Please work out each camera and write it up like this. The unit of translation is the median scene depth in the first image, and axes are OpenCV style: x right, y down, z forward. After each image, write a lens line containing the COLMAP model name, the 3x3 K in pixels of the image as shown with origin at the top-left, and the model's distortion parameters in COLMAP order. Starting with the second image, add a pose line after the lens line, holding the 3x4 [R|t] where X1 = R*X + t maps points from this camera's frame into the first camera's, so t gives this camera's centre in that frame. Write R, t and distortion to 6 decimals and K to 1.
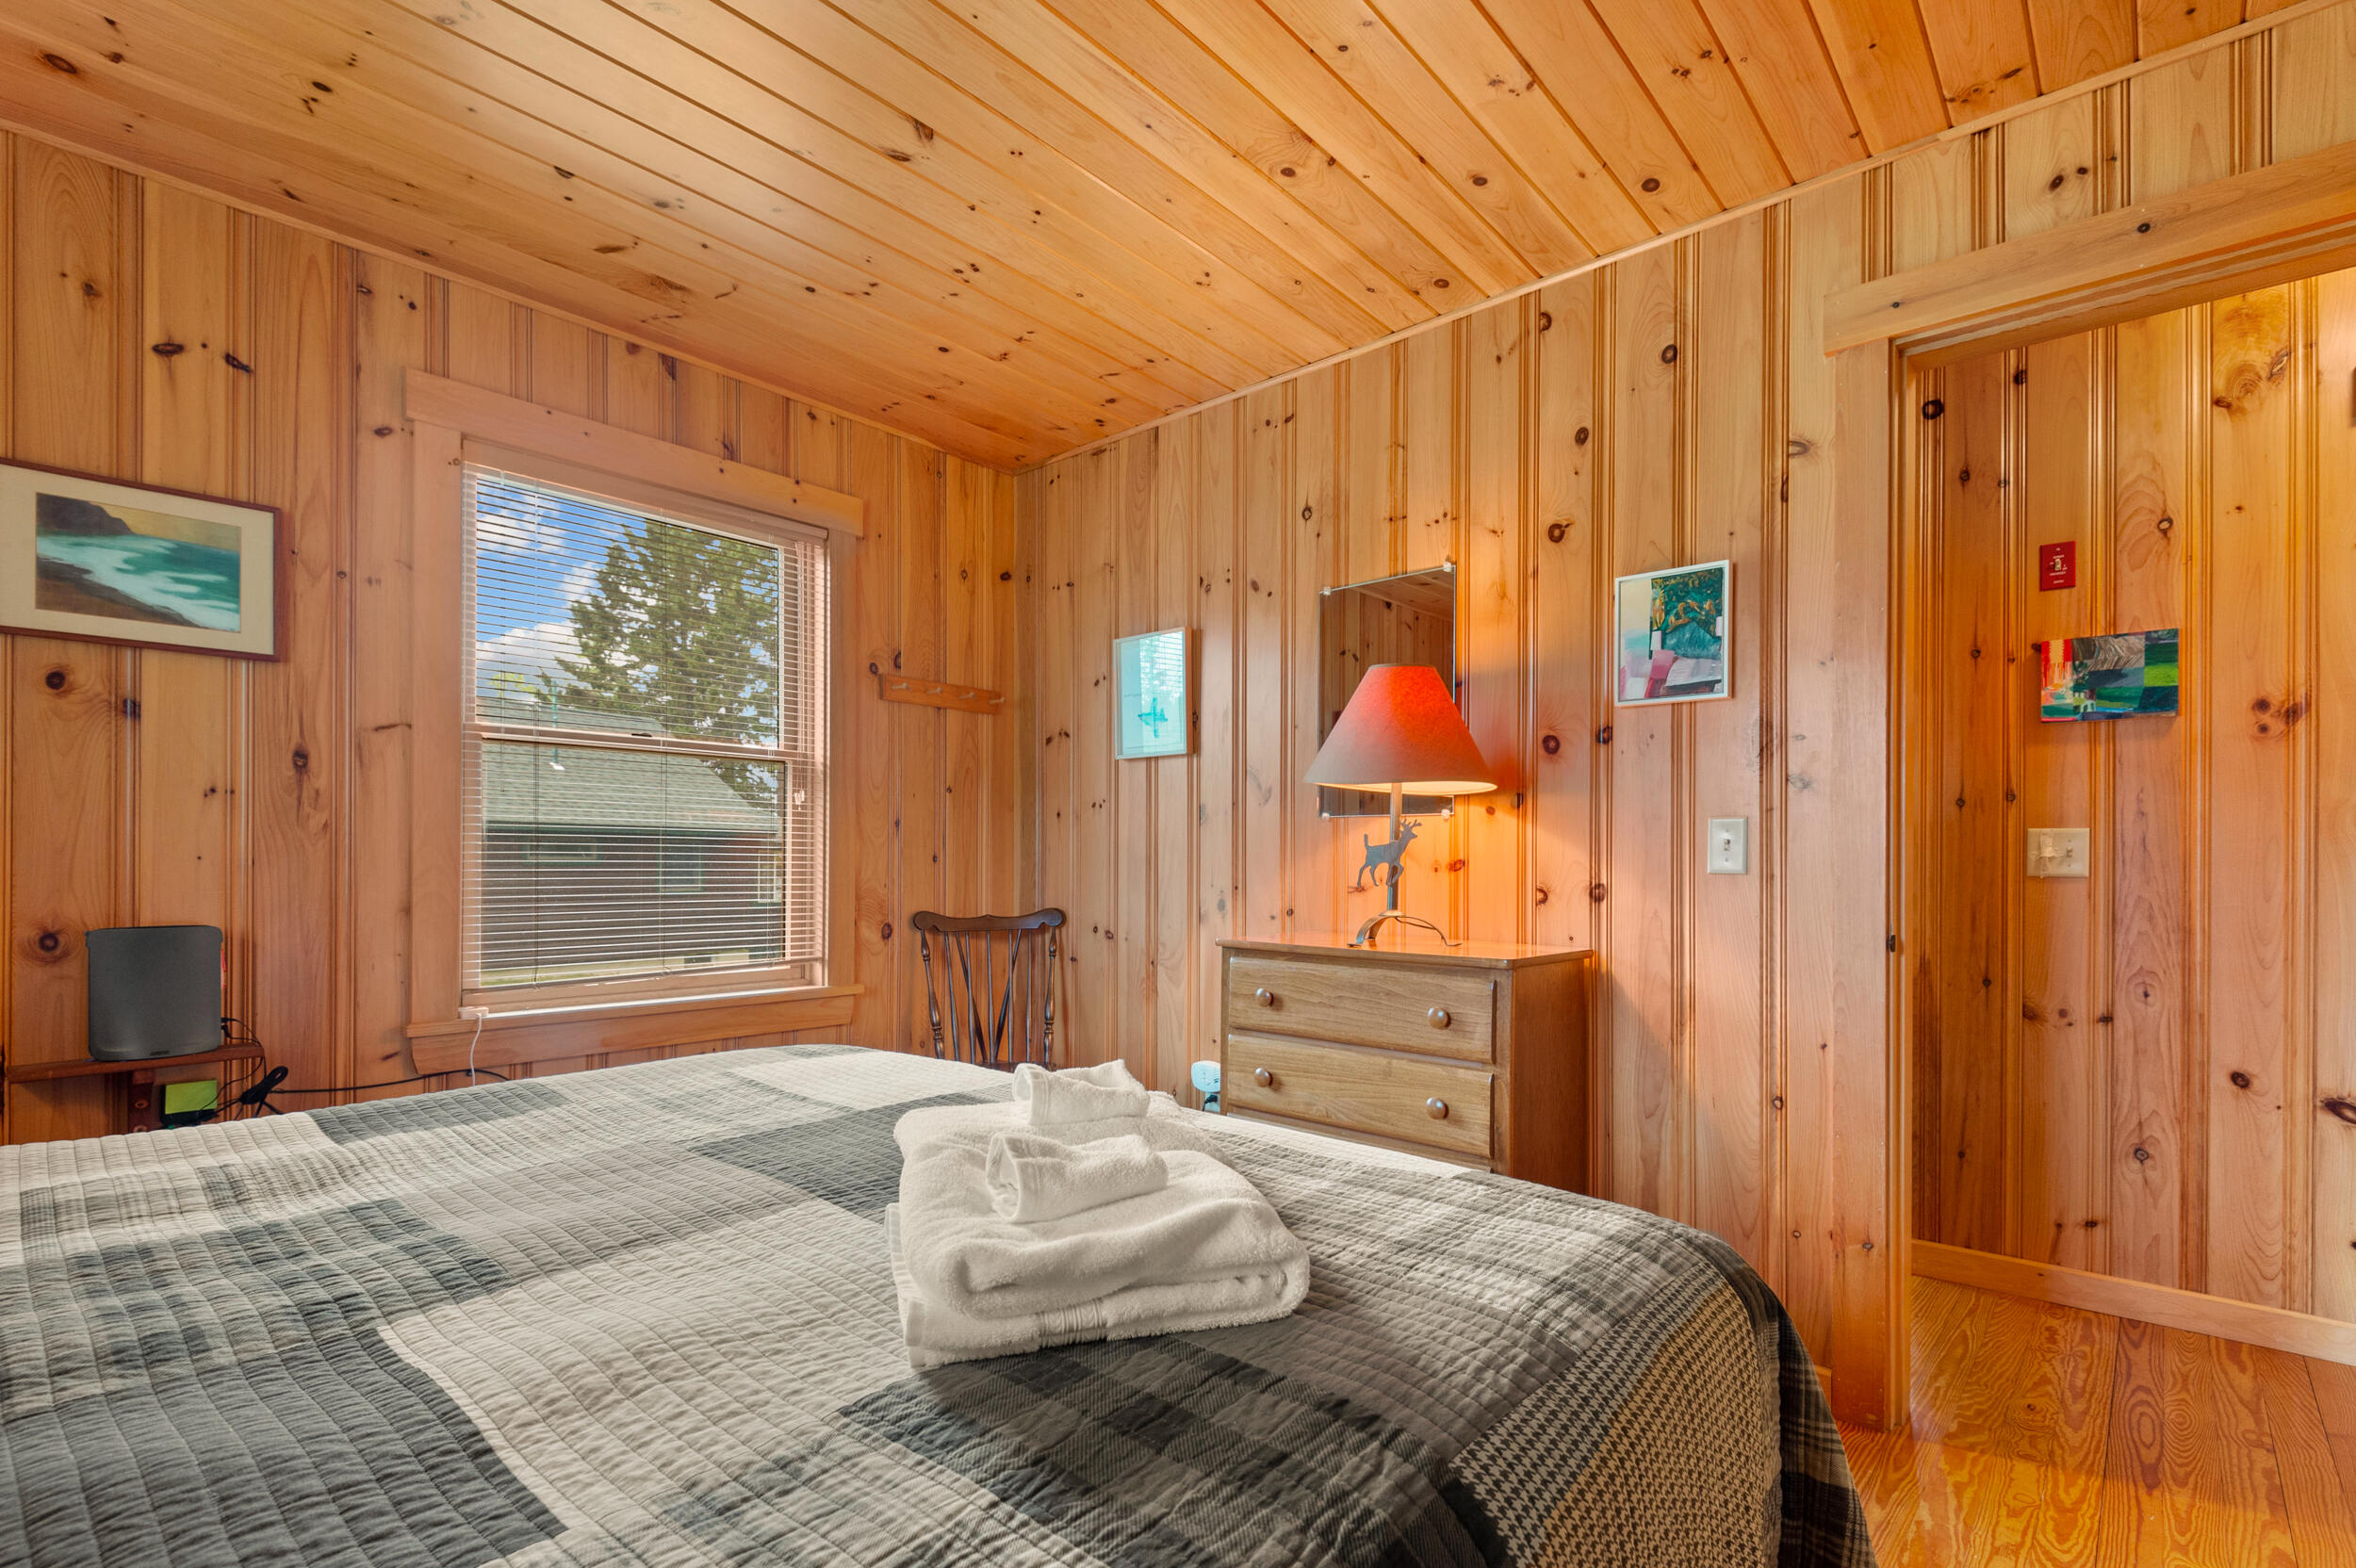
lens RADIAL K [[1117.5, 0, 1177.2], [0, 1117.5, 861.6], [0, 0, 1]] dist [0.003706, -0.003648]
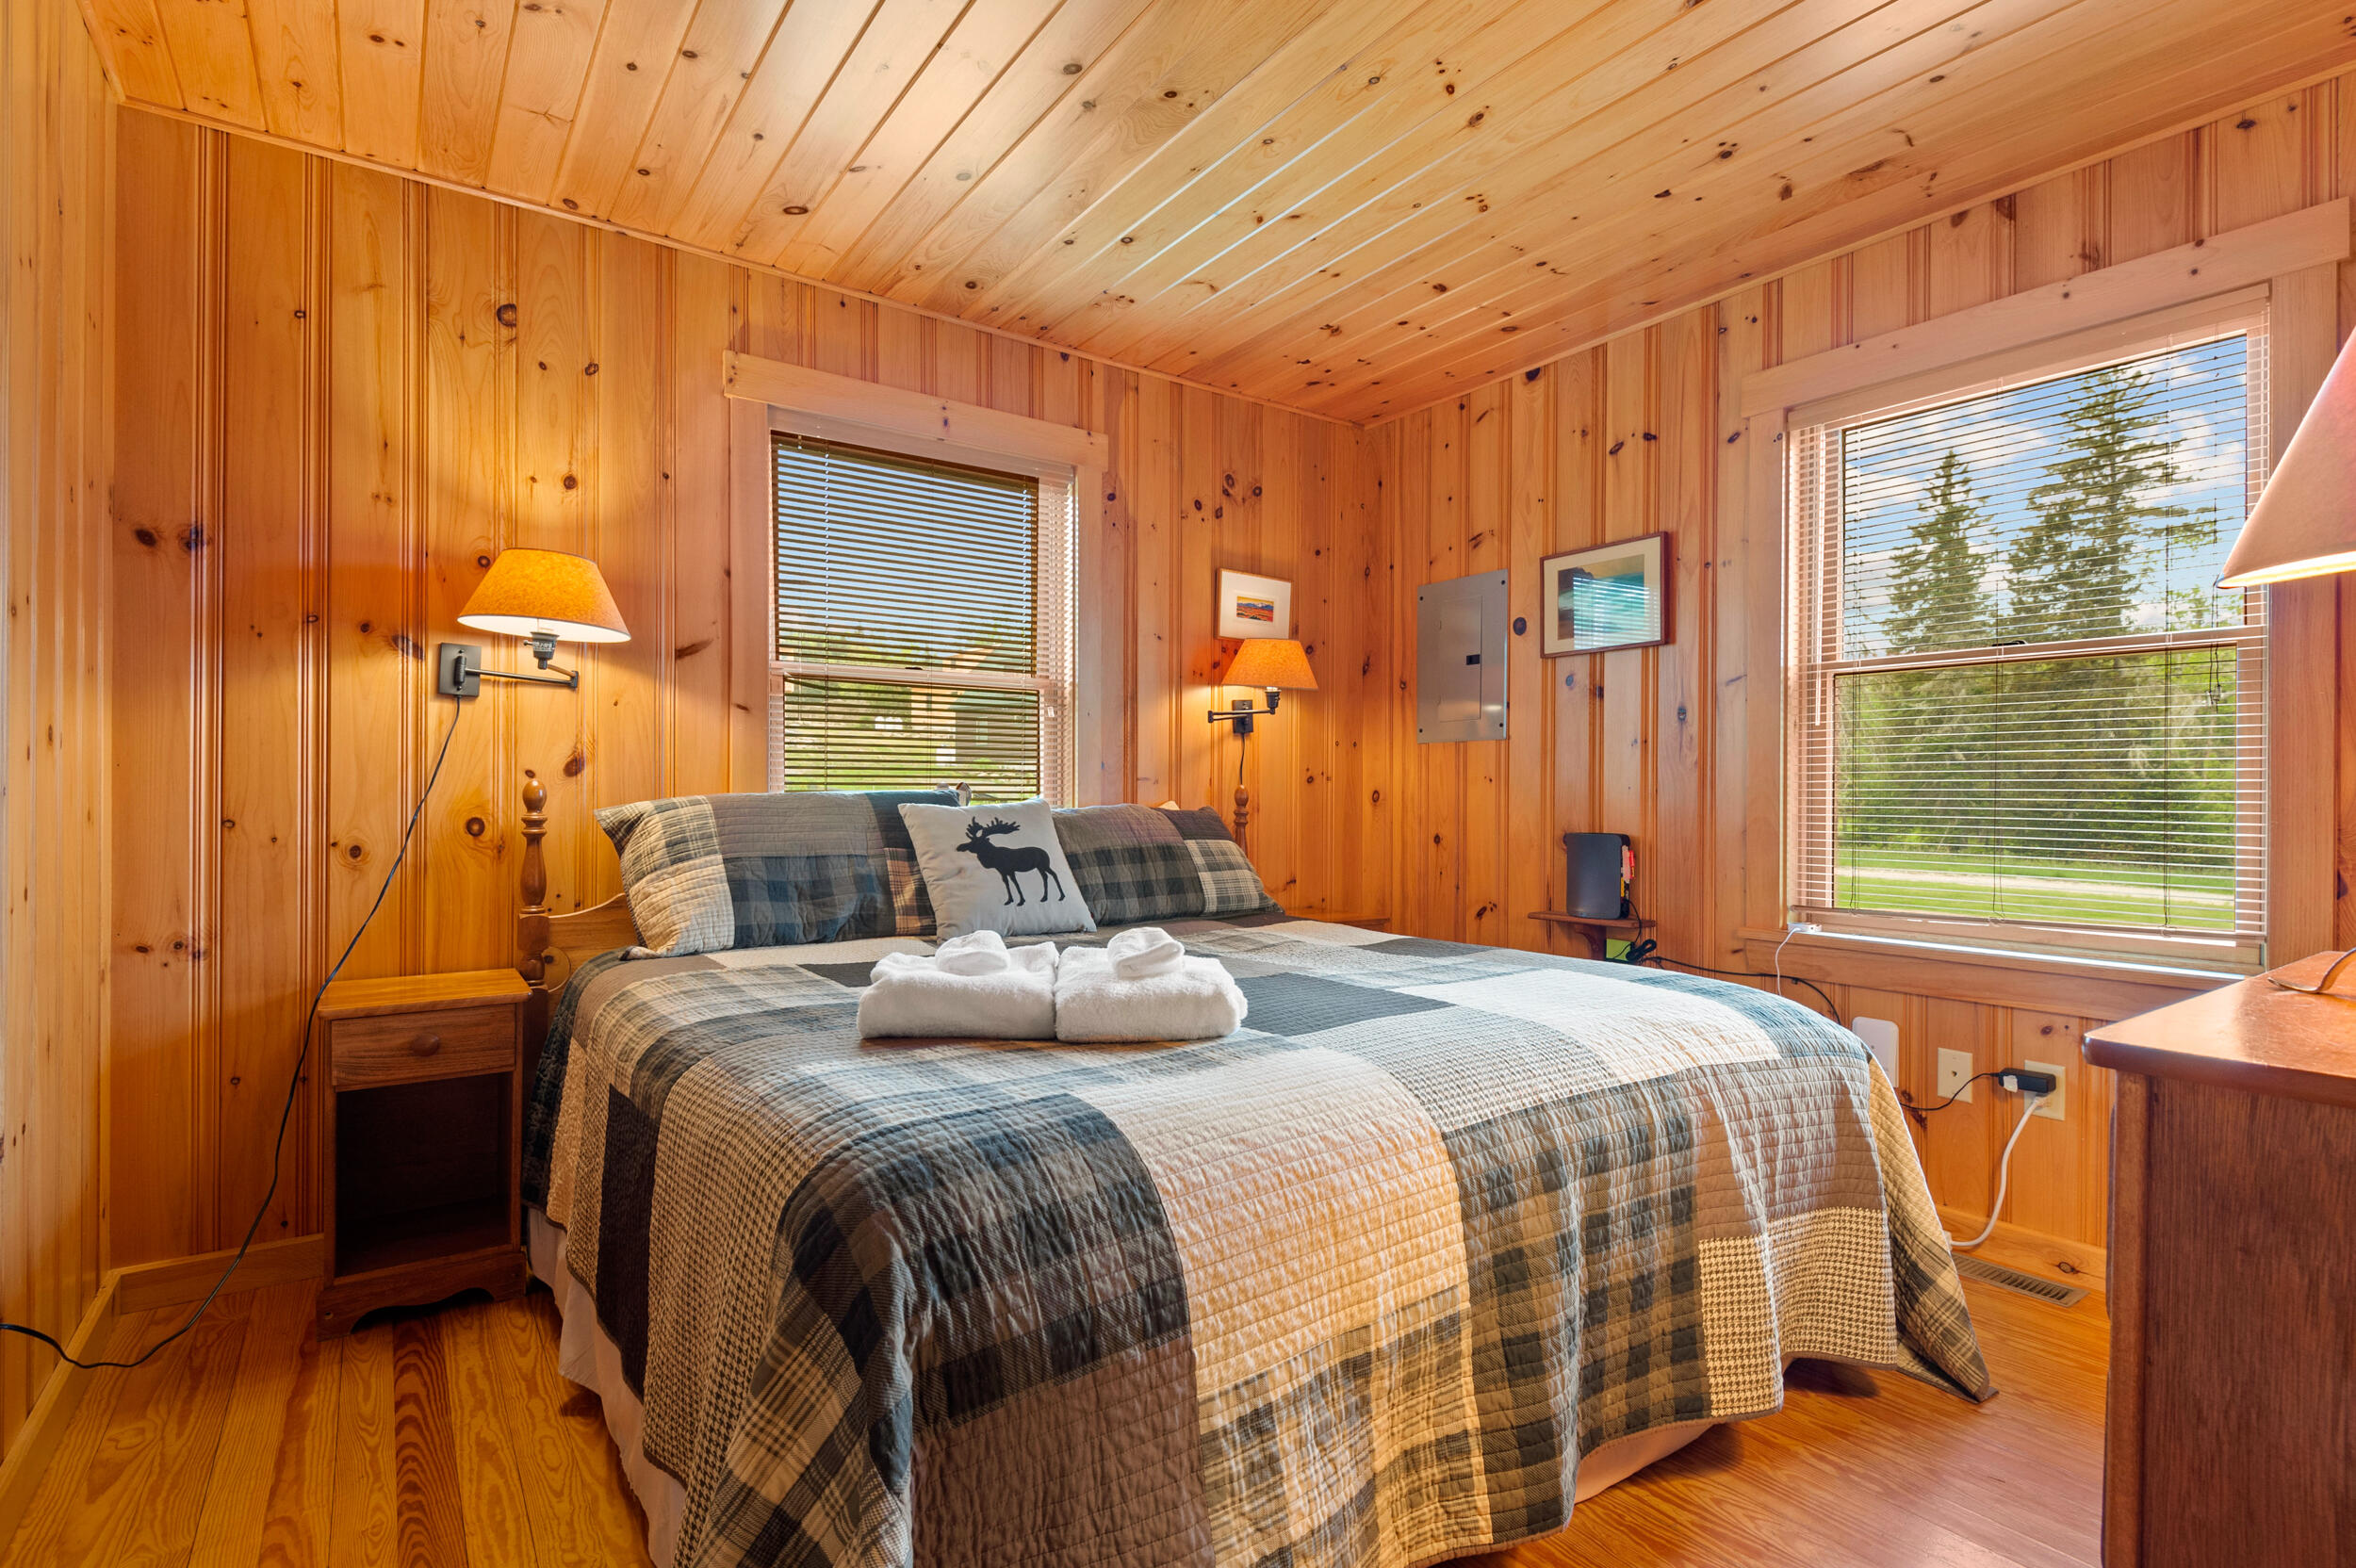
lens RADIAL K [[1117.5, 0, 1178.1], [0, 1117.5, 791.5], [0, 0, 1]] dist [0.003706, -0.003648]
pose [[-0.232186, -0.000818, -0.972671, 0.646197], [0.002156, 0.999997, -0.001356, 0.001442], [0.972669, -0.002412, -0.232184, 0.726915]]
